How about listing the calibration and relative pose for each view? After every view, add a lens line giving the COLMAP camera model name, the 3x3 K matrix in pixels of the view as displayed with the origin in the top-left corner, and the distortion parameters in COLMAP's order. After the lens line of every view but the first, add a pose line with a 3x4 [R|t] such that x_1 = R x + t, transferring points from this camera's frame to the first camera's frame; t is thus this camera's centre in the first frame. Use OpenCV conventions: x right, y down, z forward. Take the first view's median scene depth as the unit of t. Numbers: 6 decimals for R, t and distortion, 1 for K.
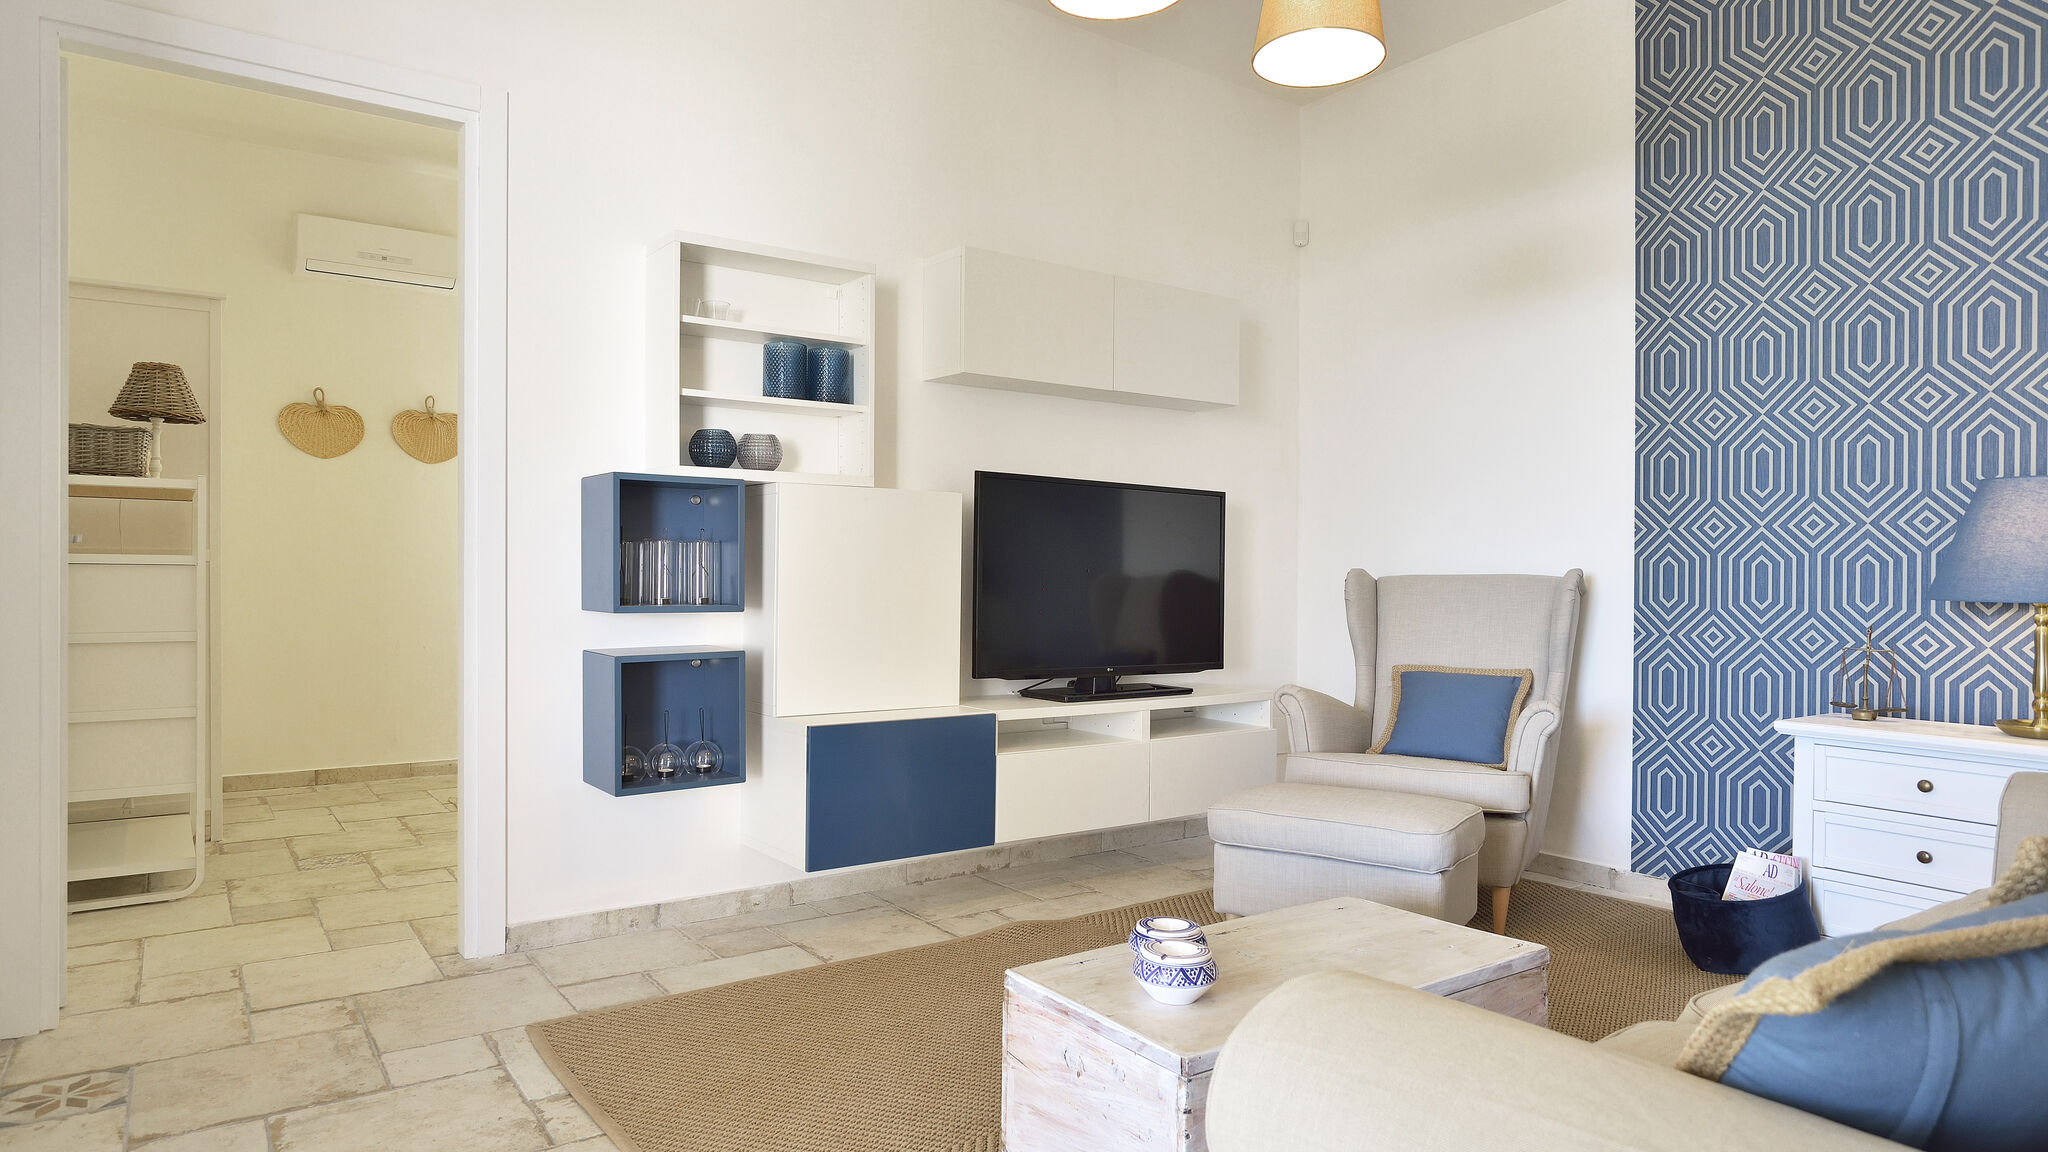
lens RADIAL K [[1224.8, 0, 1024.0], [0, 1224.8, 576.0], [0, 0, 1]] dist [-0.019911, 0.022234]
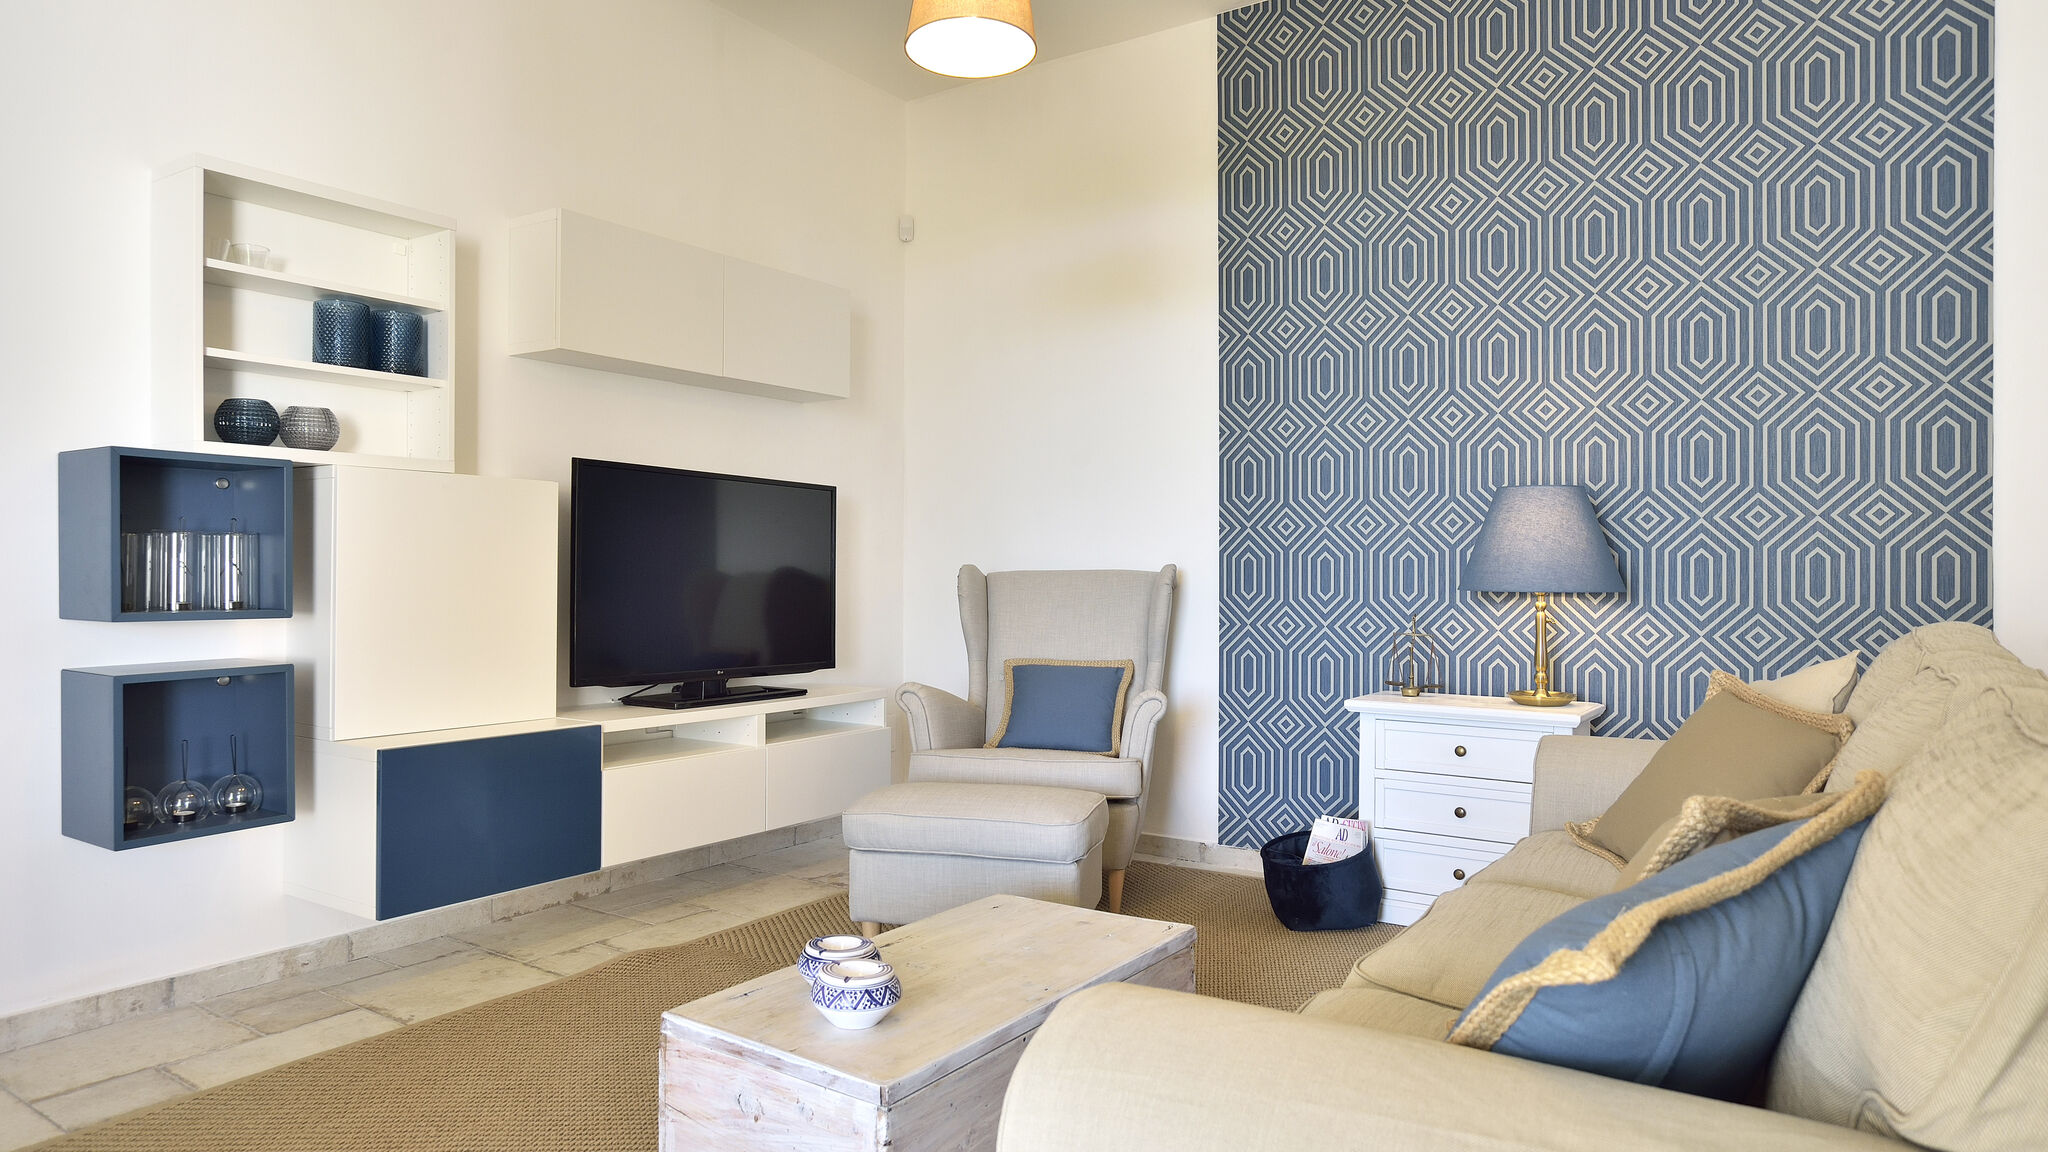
lens RADIAL K [[1229.7, 0, 1015.1], [0, 1229.7, 572.5], [0, 0, 1]] dist [-0.023014, 0.022855]
pose [[0.940958, -0.004549, 0.338494, -0.044870], [0.005008, 0.999987, -0.000481, 0.001082], [-0.338488, 0.002147, 0.940968, 0.041619]]
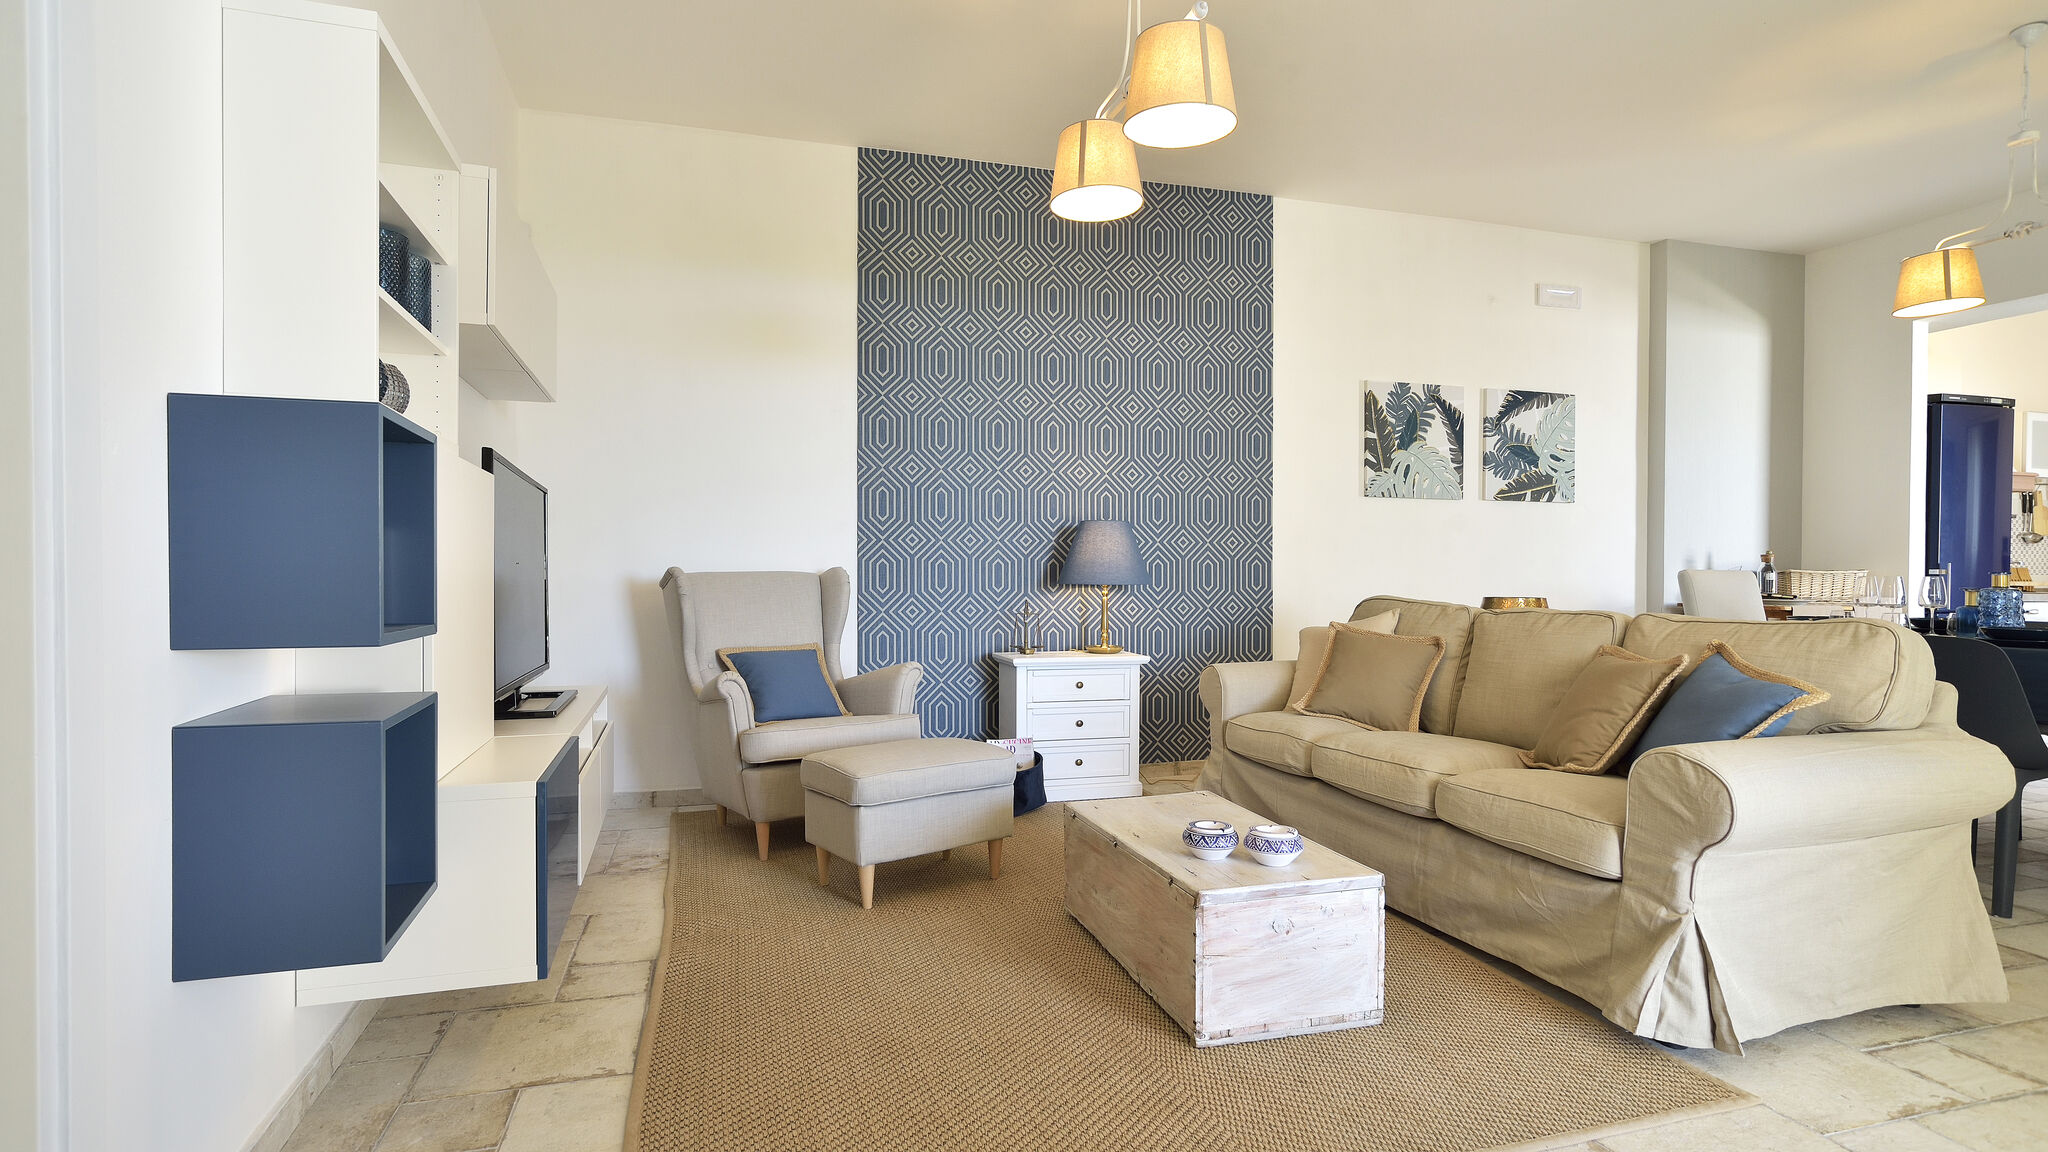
lens RADIAL K [[1004.4, 0, 1019.4], [0, 1004.4, 578.8], [0, 0, 1]] dist [-0.020106, 0.019024]
pose [[0.325031, -0.012141, 0.945625, -0.627497], [0.004627, 0.999926, 0.011247, -0.005249], [-0.945692, 0.000719, 0.325063, 0.510473]]
